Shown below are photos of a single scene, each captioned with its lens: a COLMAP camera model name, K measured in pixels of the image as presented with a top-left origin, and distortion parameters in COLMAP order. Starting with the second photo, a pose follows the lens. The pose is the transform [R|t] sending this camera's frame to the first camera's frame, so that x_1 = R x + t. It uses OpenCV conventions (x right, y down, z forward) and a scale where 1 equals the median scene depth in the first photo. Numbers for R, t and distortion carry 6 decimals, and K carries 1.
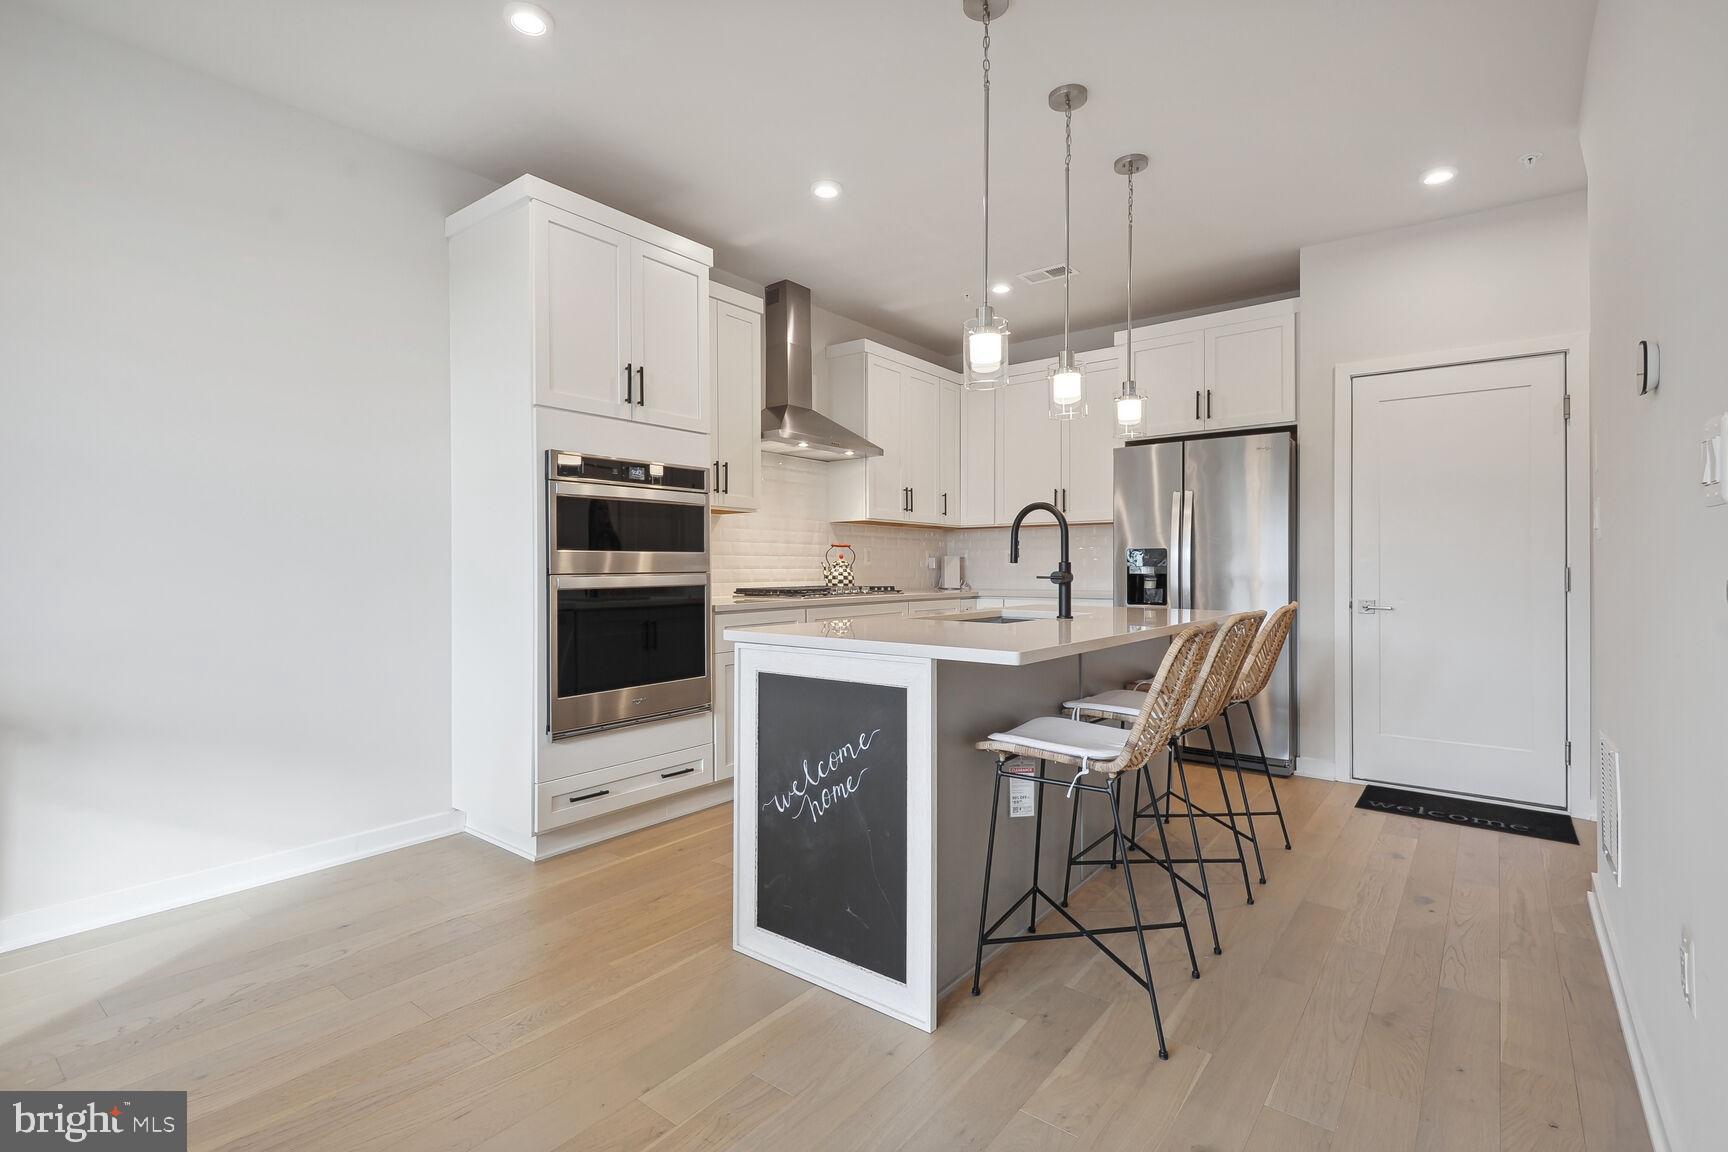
lens RADIAL K [[804.3, 0, 865.9], [0, 804.3, 571.0], [0, 0, 1]] dist [0.013471, 0.000189]
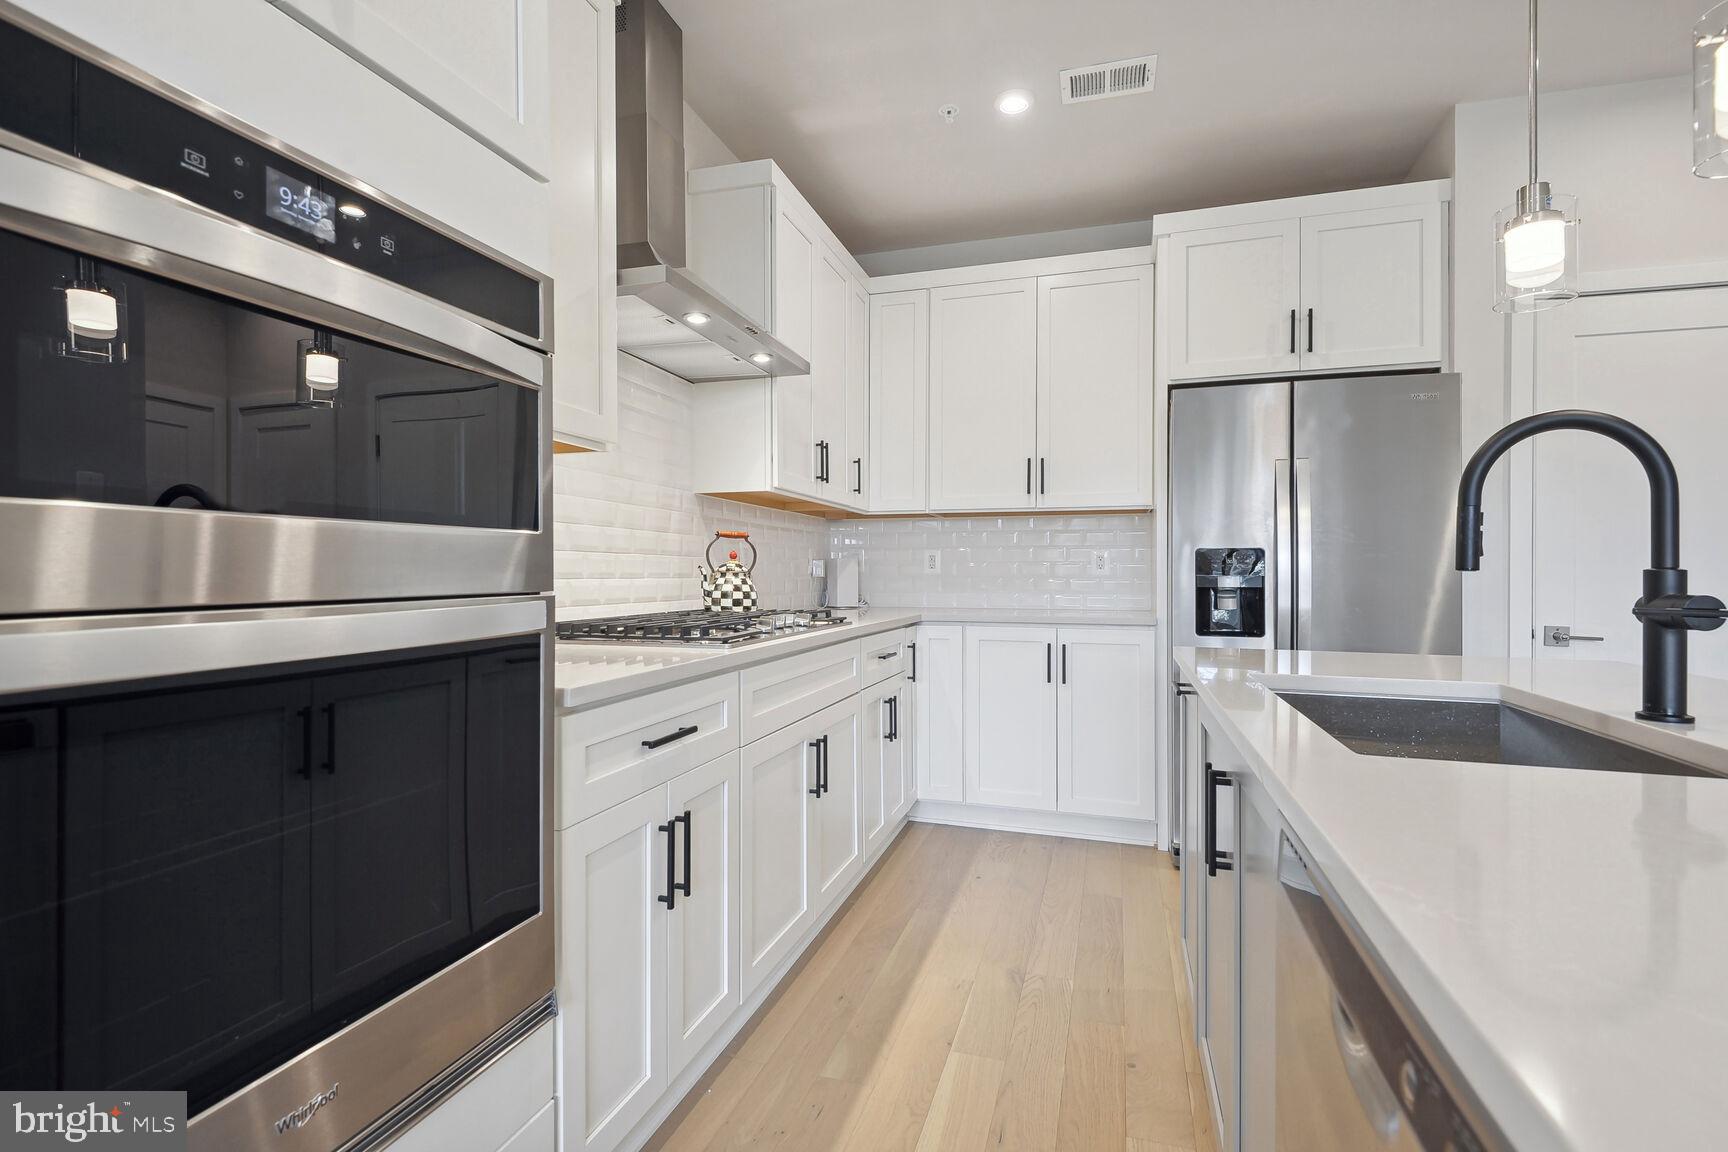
lens RADIAL K [[804.3, 0, 862.1], [0, 804.3, 573.3], [0, 0, 1]] dist [0.013471, 0.000189]
pose [[0.934970, 0.002549, 0.354719, -0.142433], [-0.000480, 0.999982, -0.005920, -0.003055], [-0.354728, 0.005365, 0.934954, 0.474079]]
